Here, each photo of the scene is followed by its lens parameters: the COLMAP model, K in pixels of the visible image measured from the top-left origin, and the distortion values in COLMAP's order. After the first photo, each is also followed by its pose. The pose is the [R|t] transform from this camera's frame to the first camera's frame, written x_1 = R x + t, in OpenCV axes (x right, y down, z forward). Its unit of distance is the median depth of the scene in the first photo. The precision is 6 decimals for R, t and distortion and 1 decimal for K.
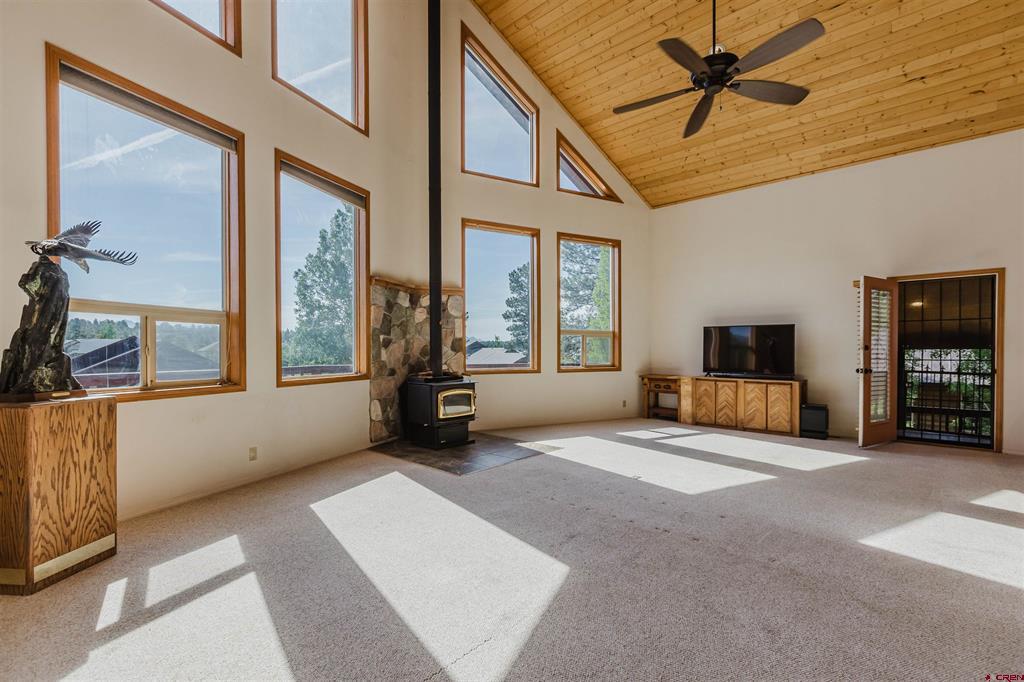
lens RADIAL K [[461.7, 0, 509.9], [0, 461.7, 350.6], [0, 0, 1]] dist [0.004718, 0.000685]
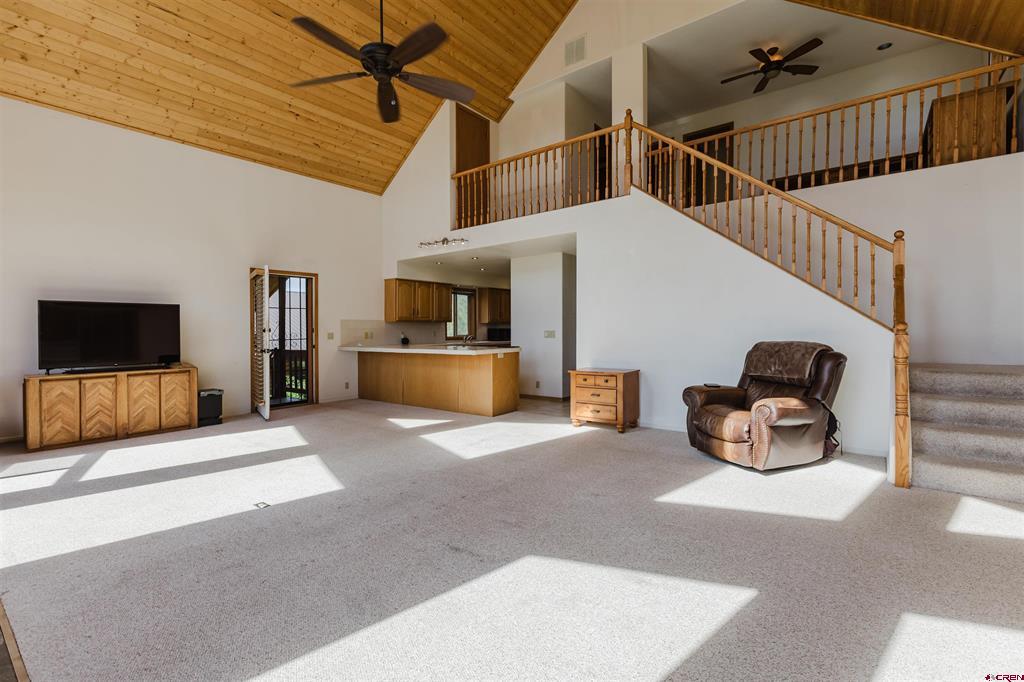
lens RADIAL K [[458.2, 0, 506.3], [0, 458.2, 337.6], [0, 0, 1]] dist [0.001255, -0.000136]
pose [[-0.080711, -0.021977, 0.996495, -0.355528], [0.013980, 0.999634, 0.023179, -0.005734], [-0.996640, 0.015801, -0.080374, 0.479888]]
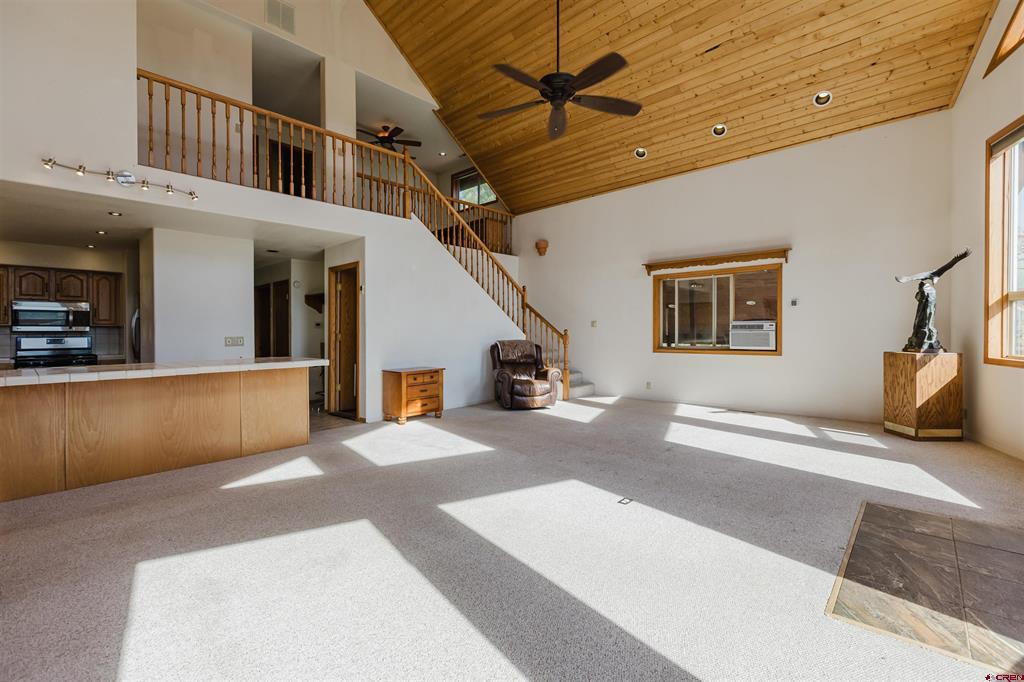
lens RADIAL K [[459.7, 0, 512.9], [0, 459.7, 331.1], [0, 0, 1]] dist [-0.001660, 0.000156]
pose [[-0.999968, 0.007688, -0.002414, 0.330159], [0.007687, 0.999970, 0.000229, -0.000914], [0.002416, 0.000211, -0.999997, 1.263676]]
